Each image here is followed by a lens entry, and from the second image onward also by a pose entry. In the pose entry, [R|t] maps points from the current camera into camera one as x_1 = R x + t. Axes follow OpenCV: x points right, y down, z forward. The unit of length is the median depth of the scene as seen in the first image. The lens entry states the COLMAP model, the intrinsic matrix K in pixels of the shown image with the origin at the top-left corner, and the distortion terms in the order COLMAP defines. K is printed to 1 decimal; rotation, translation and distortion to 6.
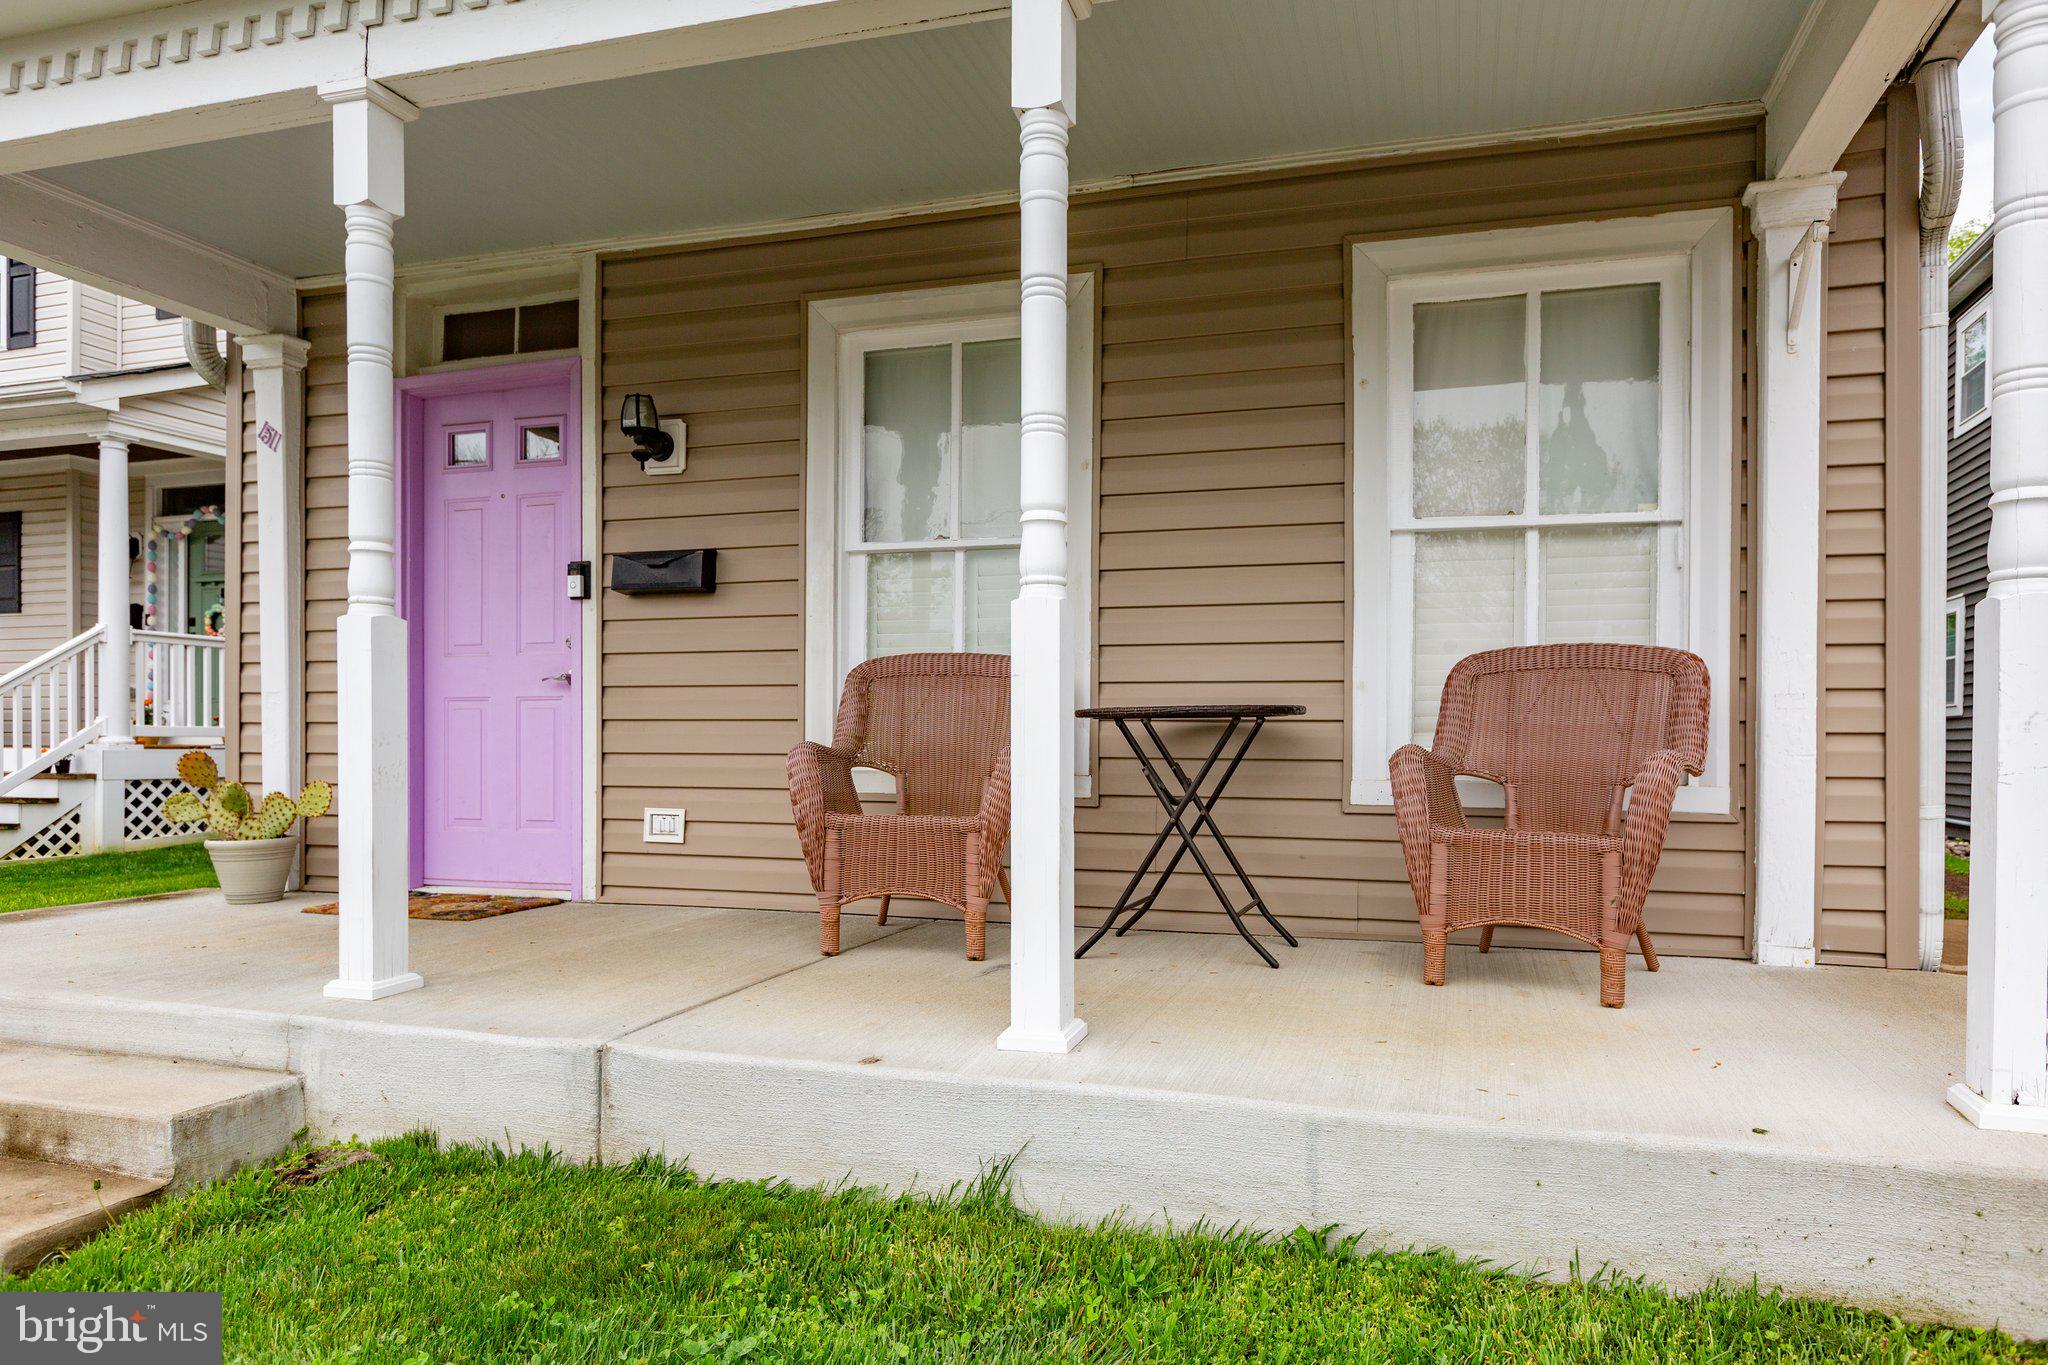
lens RADIAL K [[1047.6, 0, 1024.0], [0, 1047.6, 682.5], [0, 0, 1]] dist [-0.012688, 0.000025]
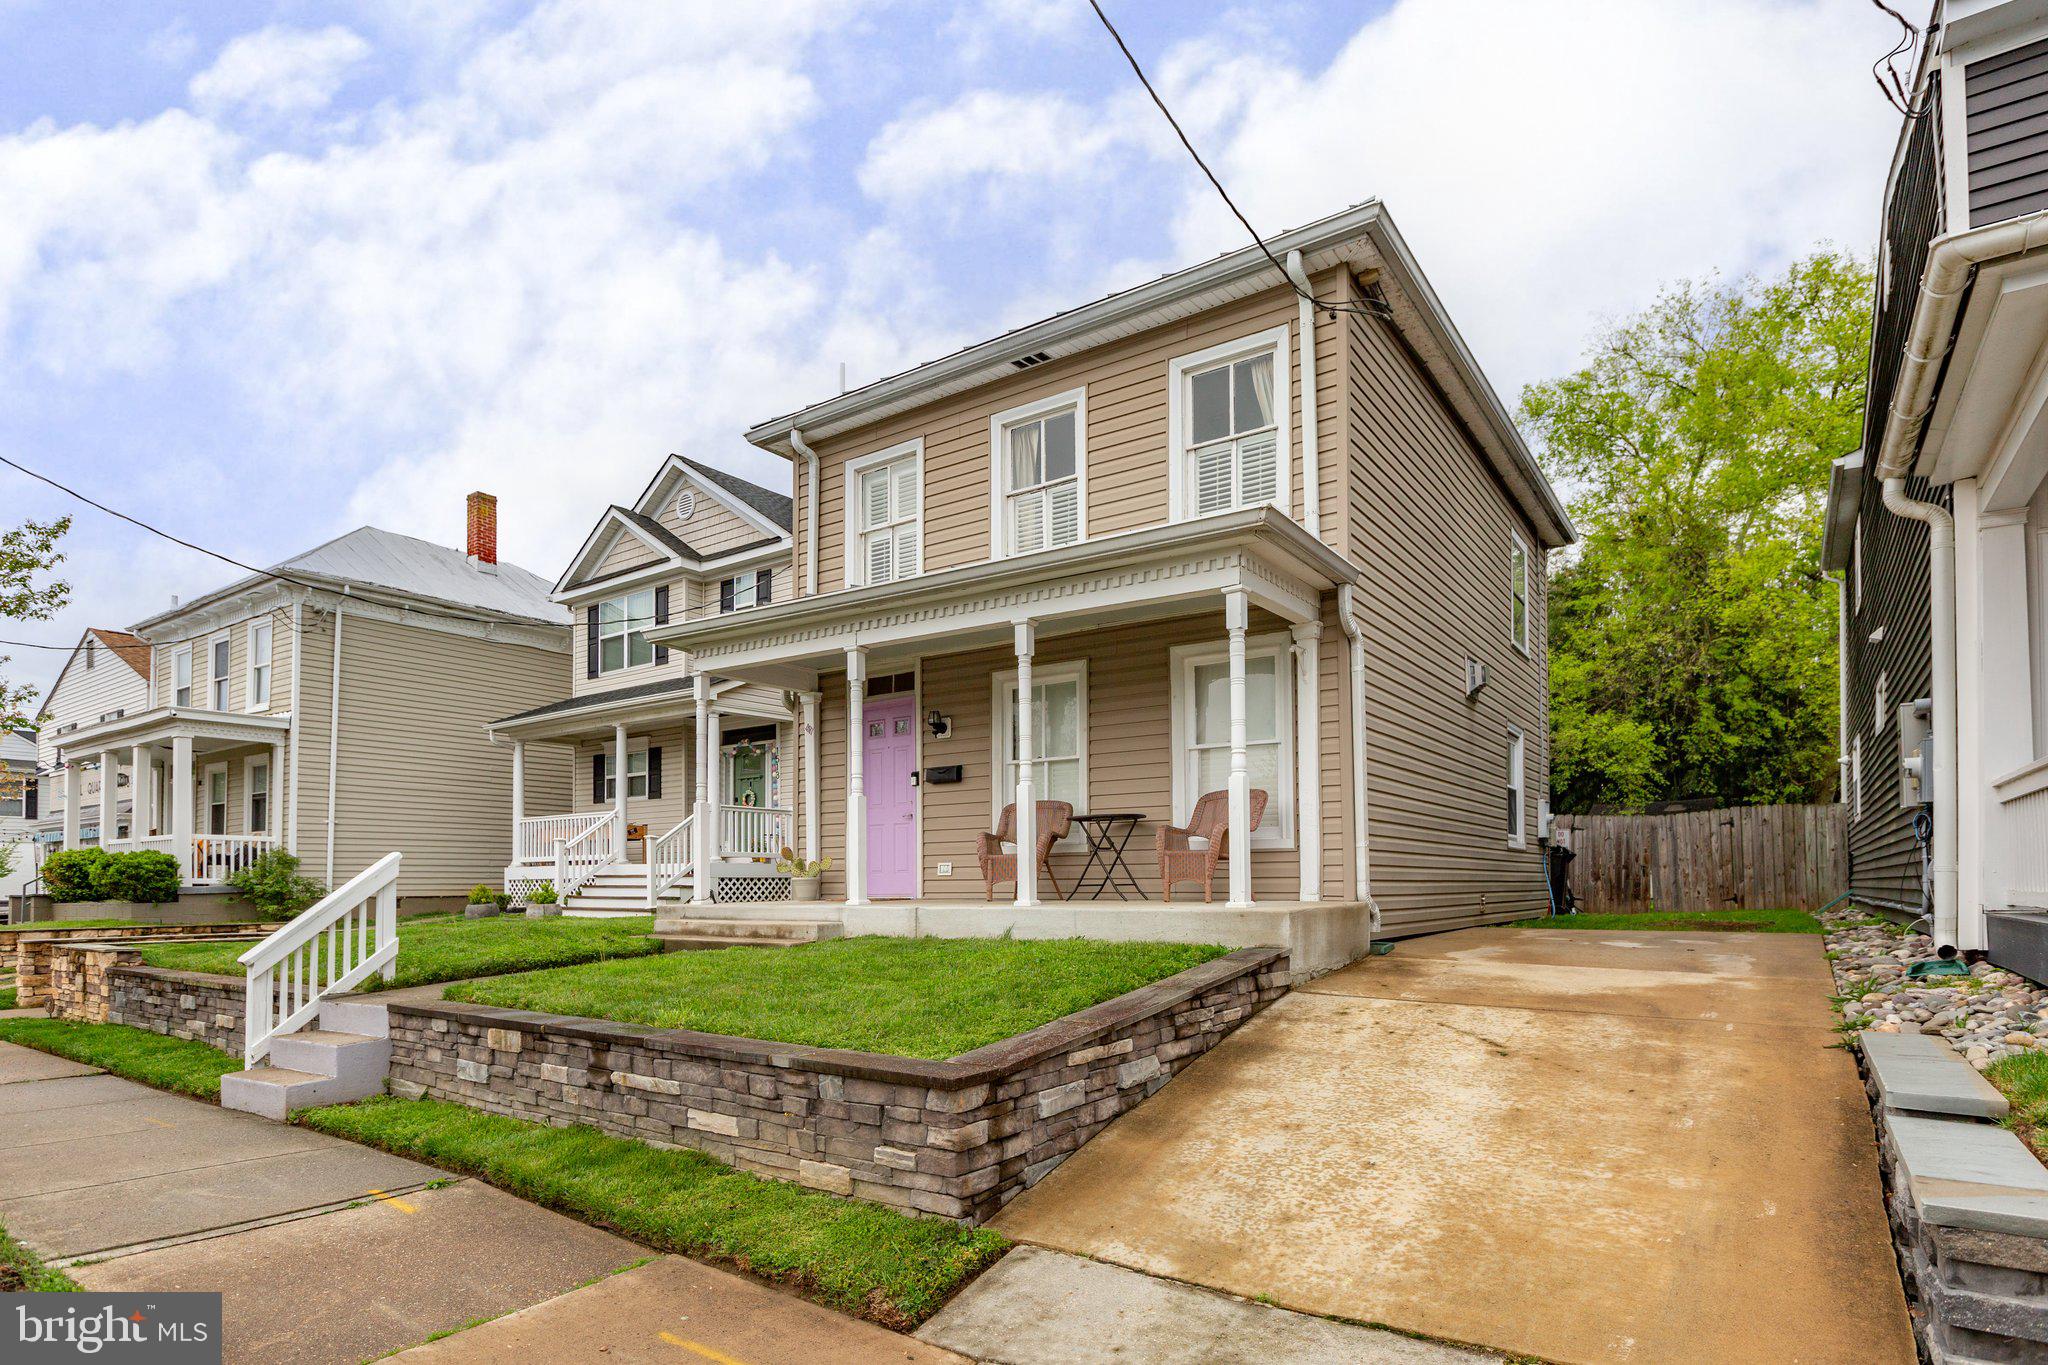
lens RADIAL K [[1064.7, 0, 1024.0], [0, 1064.7, 682.5], [0, 0, 1]] dist [0.000561, -0.000004]
pose [[0.948568, -0.068086, -0.309166, 0.719142], [0.021702, 0.988286, -0.151059, 0.079635], [0.315829, 0.136581, 0.938934, -1.551596]]
